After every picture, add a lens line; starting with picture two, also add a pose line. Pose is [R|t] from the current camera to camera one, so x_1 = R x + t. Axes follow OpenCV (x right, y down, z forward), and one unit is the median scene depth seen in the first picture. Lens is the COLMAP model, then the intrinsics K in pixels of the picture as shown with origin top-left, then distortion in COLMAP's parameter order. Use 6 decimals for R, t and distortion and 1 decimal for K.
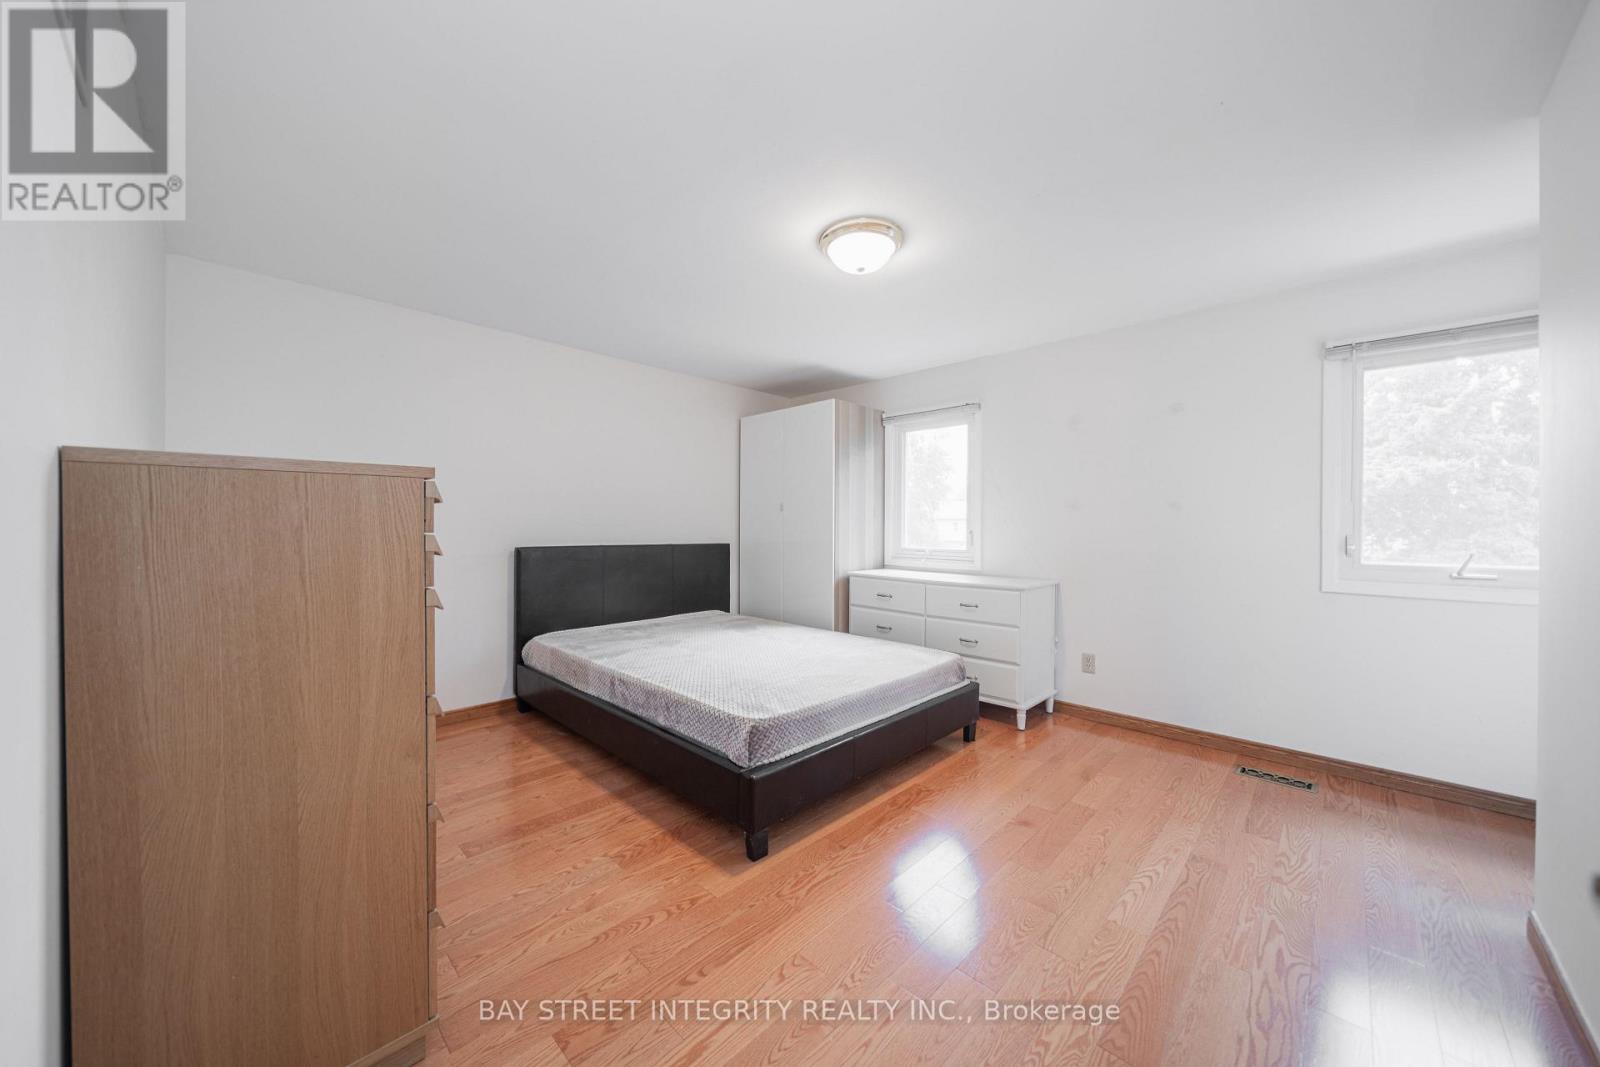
lens RADIAL K [[574.3, 0, 795.1], [0, 574.3, 531.1], [0, 0, 1]] dist [-0.001909, -0.000121]
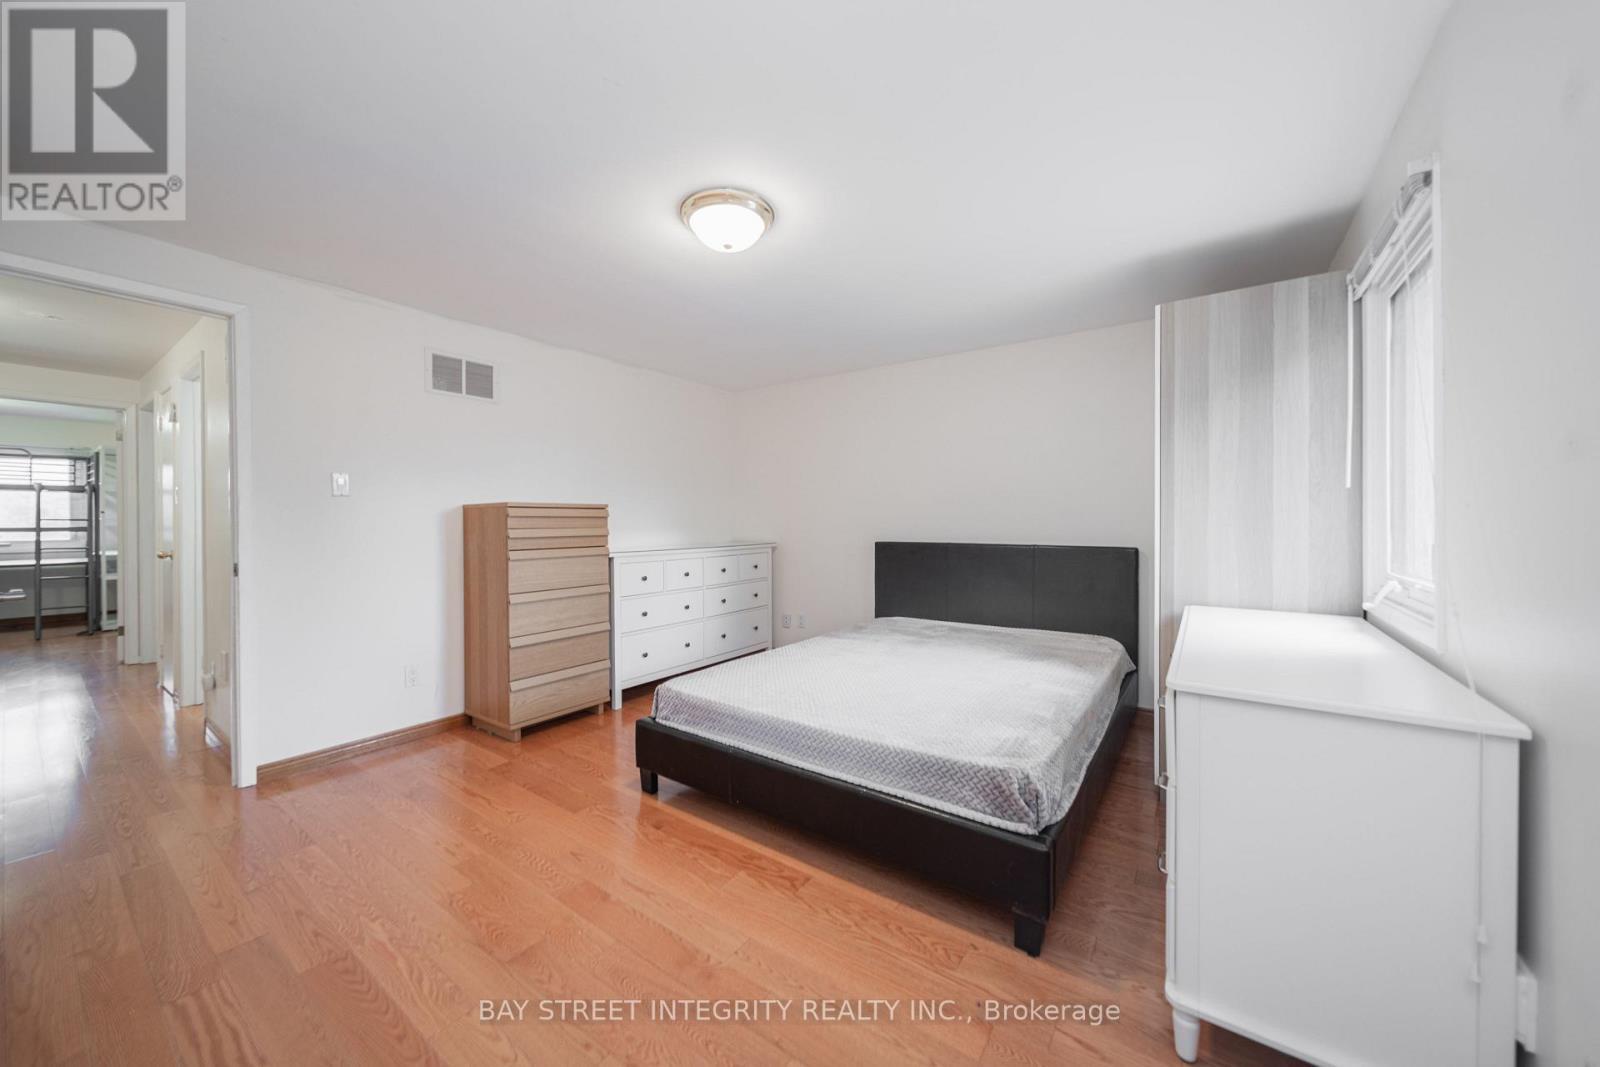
lens RADIAL K [[574.3, 0, 796.0], [0, 574.3, 524.8], [0, 0, 1]] dist [-0.001909, -0.000121]
pose [[0.148000, 0.002230, -0.988985, 1.050353], [-0.007964, 0.999968, 0.001063, -0.009151], [0.988955, 0.007719, 0.148013, 0.982411]]
